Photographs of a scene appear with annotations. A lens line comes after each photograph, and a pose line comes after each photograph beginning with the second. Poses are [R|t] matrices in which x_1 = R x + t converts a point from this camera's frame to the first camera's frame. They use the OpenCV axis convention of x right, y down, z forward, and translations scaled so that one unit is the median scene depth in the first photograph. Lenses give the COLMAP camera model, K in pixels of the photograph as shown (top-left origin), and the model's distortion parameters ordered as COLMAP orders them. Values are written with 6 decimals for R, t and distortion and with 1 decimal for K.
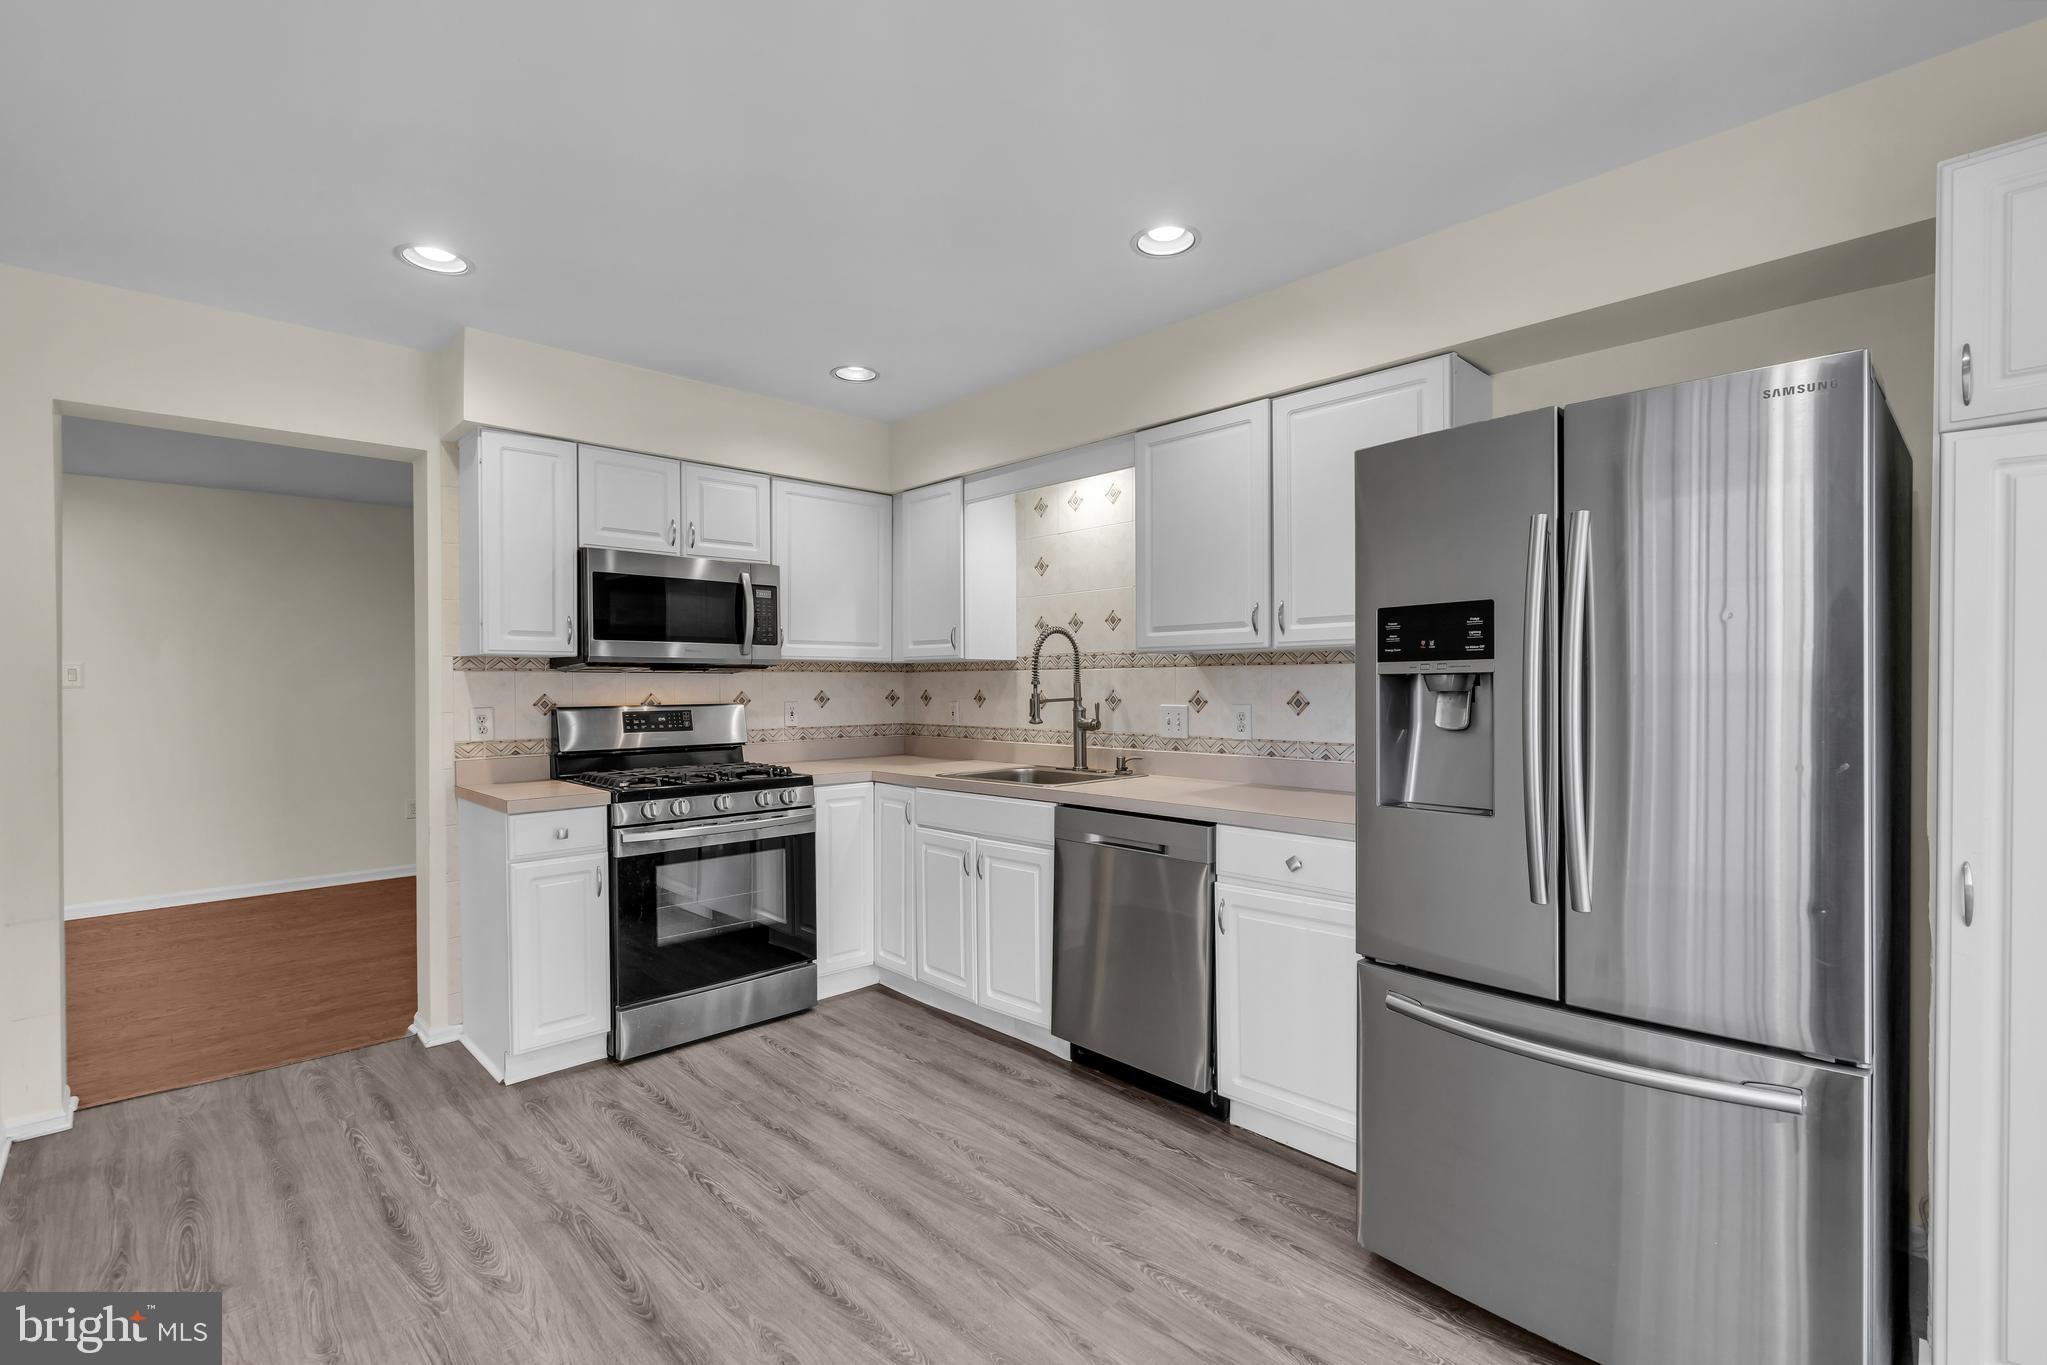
lens RADIAL K [[919.0, 0, 1032.6], [0, 919.0, 686.8], [0, 0, 1]] dist [-0.006562, 0.001681]
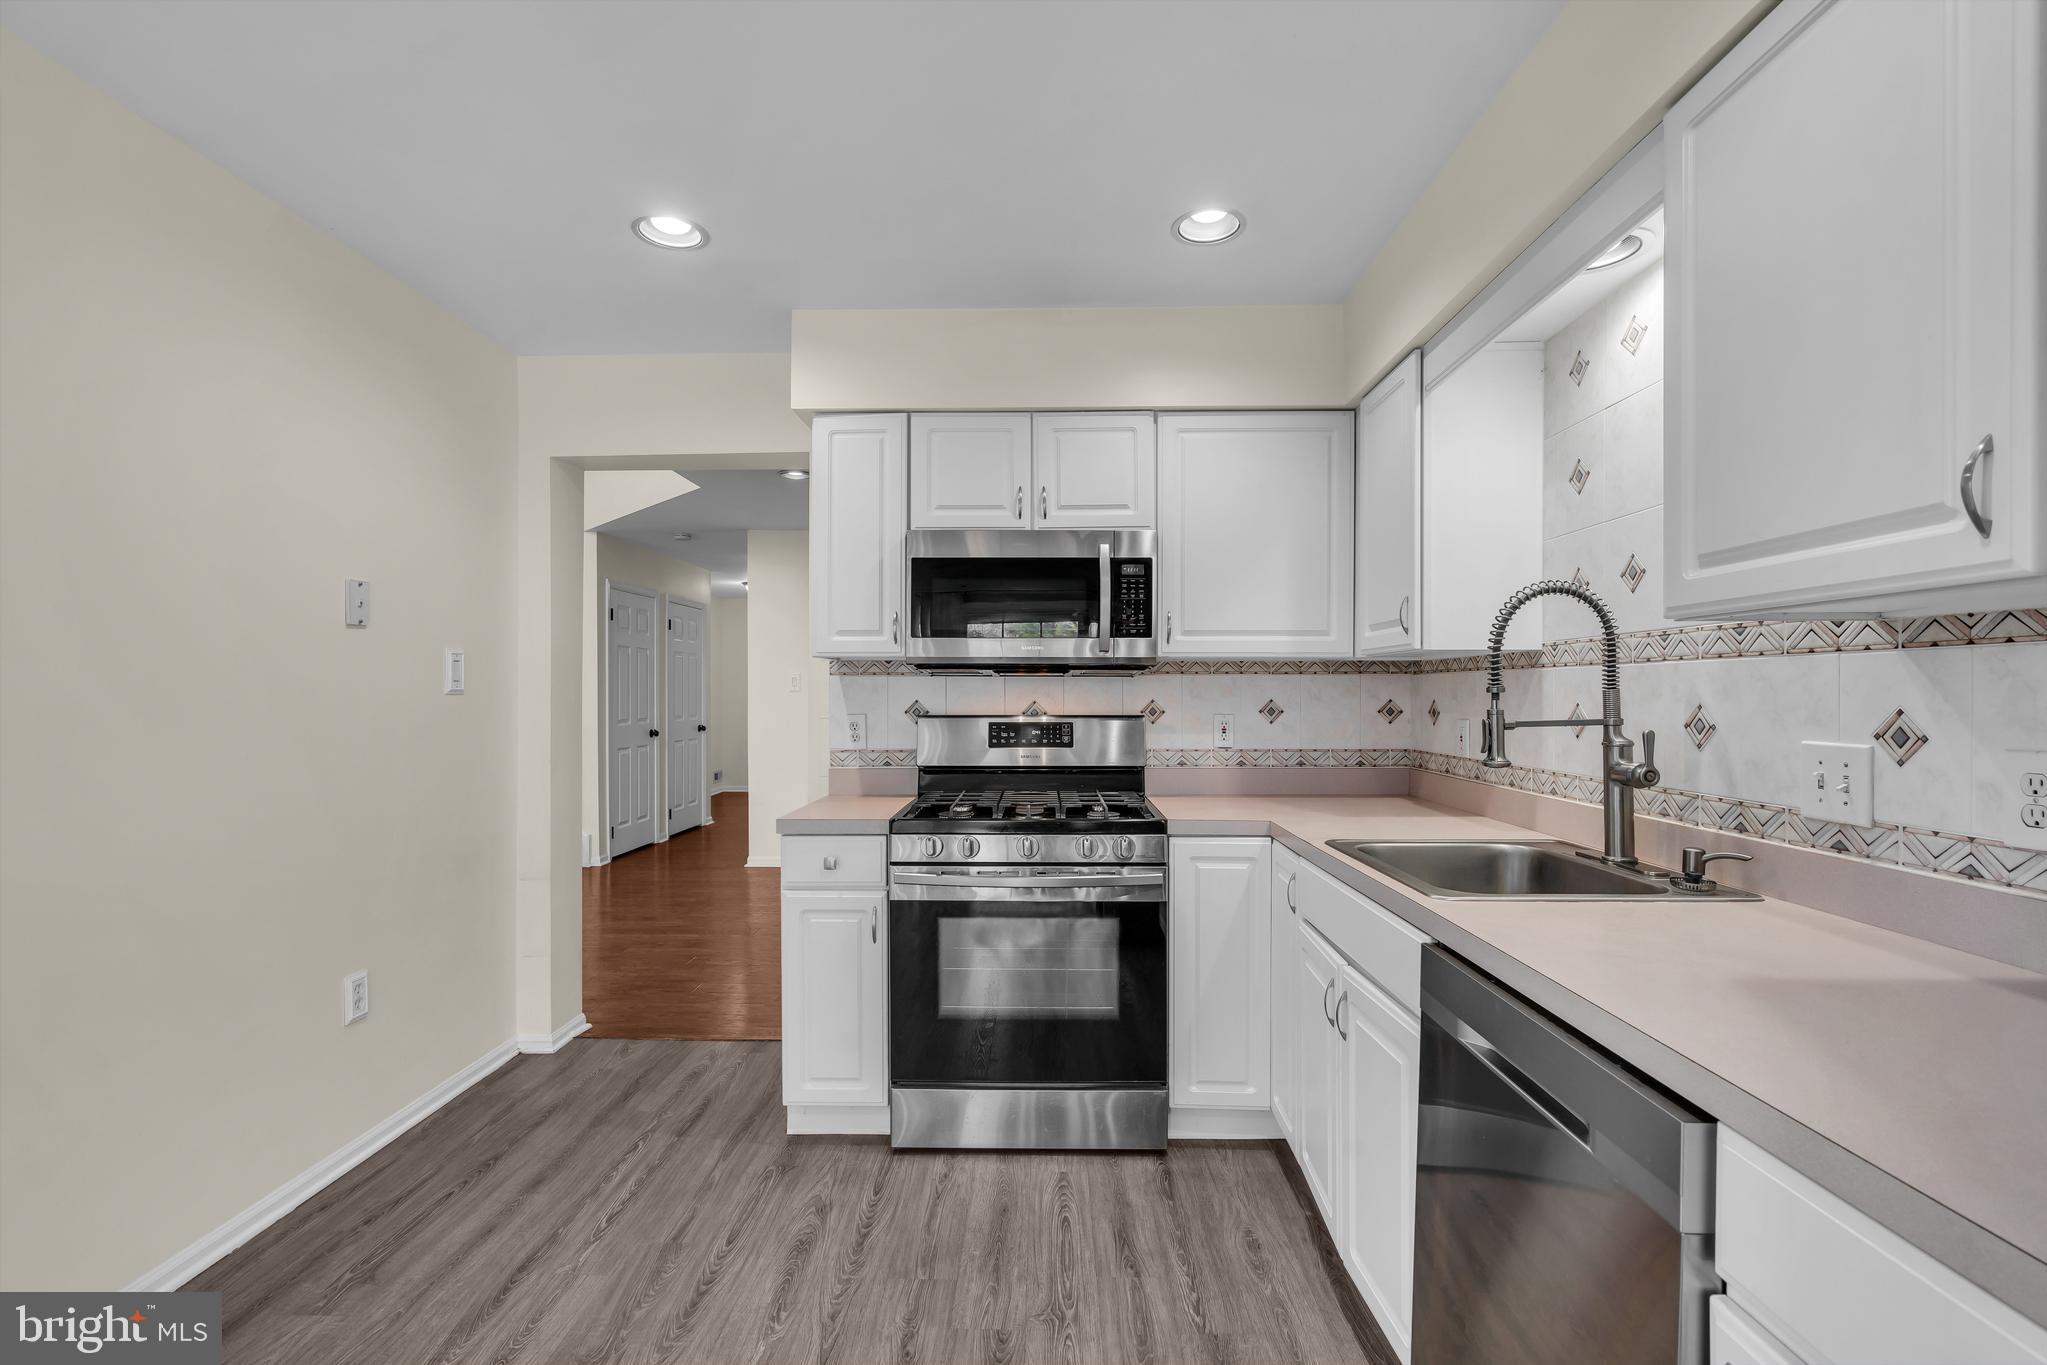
lens RADIAL K [[919.0, 0, 1022.2], [0, 919.0, 694.3], [0, 0, 1]] dist [-0.006562, 0.001681]
pose [[0.703290, 0.006588, -0.710873, 0.187444], [-0.006521, 0.999975, 0.002815, -0.001270], [0.710874, 0.002656, 0.703315, 0.436042]]
